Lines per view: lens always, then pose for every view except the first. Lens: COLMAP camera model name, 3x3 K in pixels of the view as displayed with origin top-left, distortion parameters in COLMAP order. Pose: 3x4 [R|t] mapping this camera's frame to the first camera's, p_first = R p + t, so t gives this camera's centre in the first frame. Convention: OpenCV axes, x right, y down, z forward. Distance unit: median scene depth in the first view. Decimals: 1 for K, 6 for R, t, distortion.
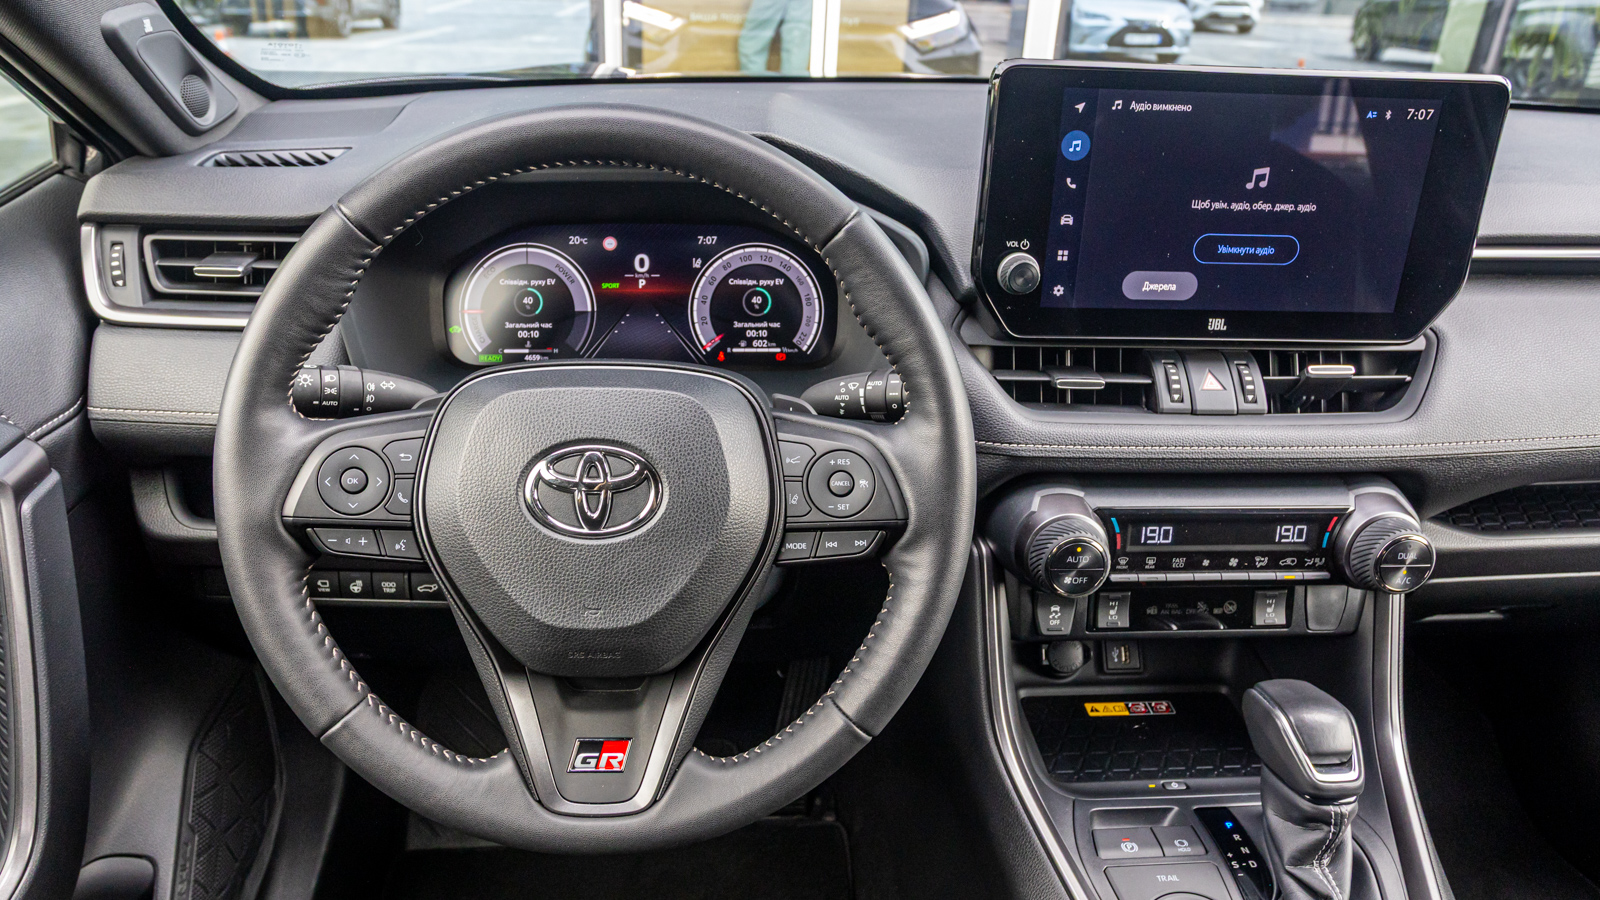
lens RADIAL K [[1070.2, 0, 772.0], [0, 1070.2, 440.9], [0, 0, 1]] dist [-0.060924, 0.054859]
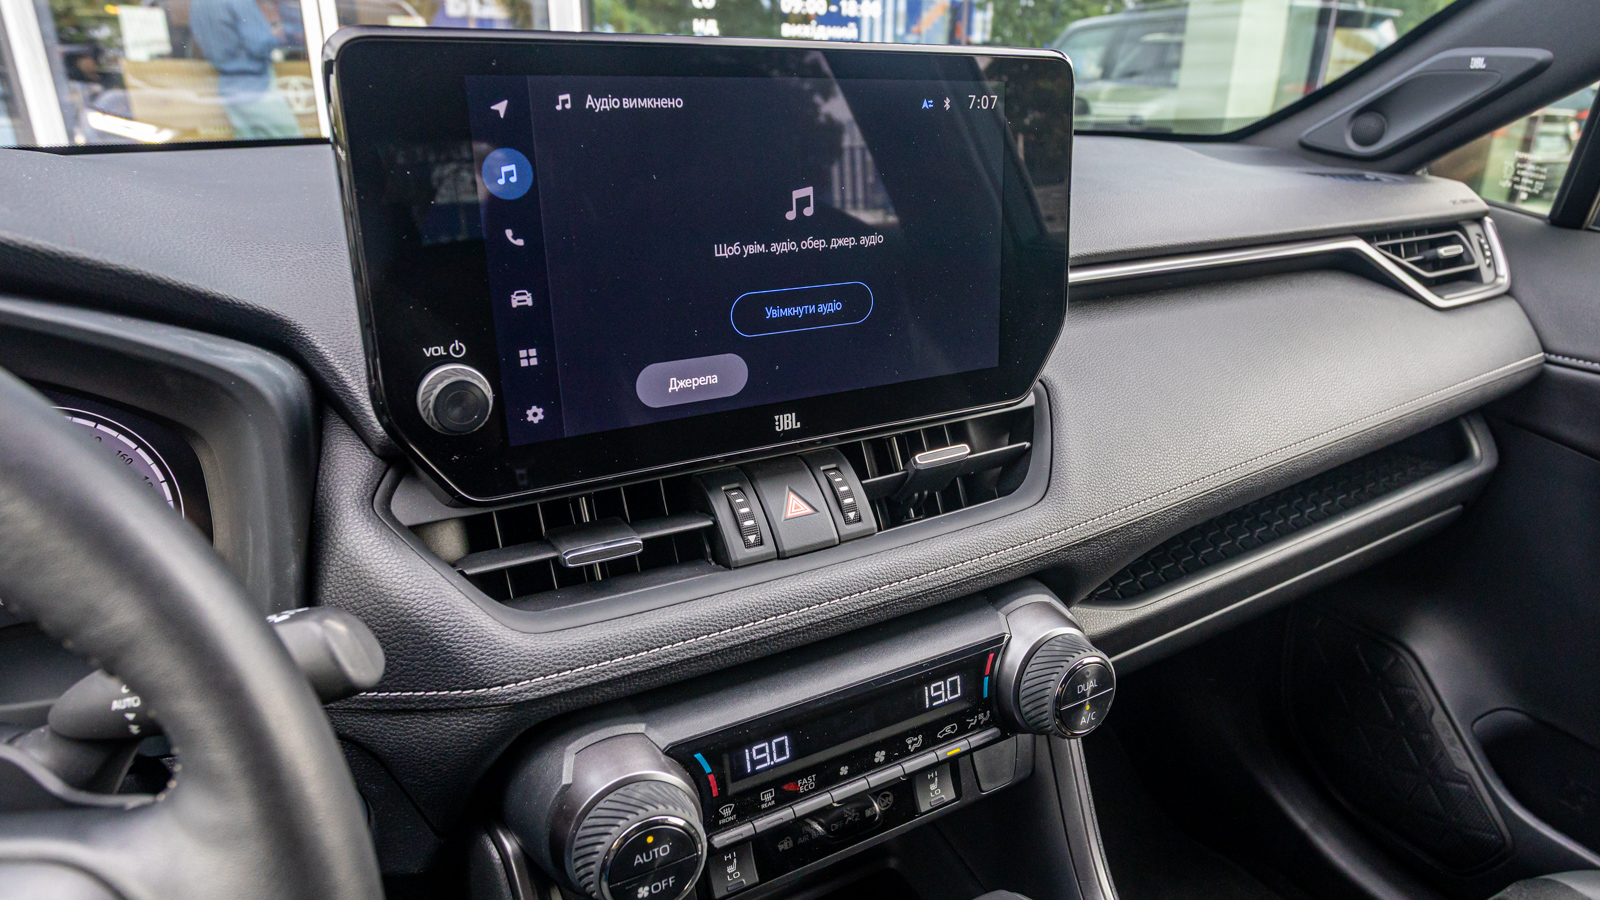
lens RADIAL K [[968.9, 0, 836.7], [0, 968.9, 457.8], [0, 0, 1]] dist [-0.061341, 0.034877]
pose [[0.890479, -0.183206, 0.416513, 0.185193], [0.204239, 0.978902, -0.006073, -0.077078], [-0.406613, 0.090476, 0.909110, 0.423729]]
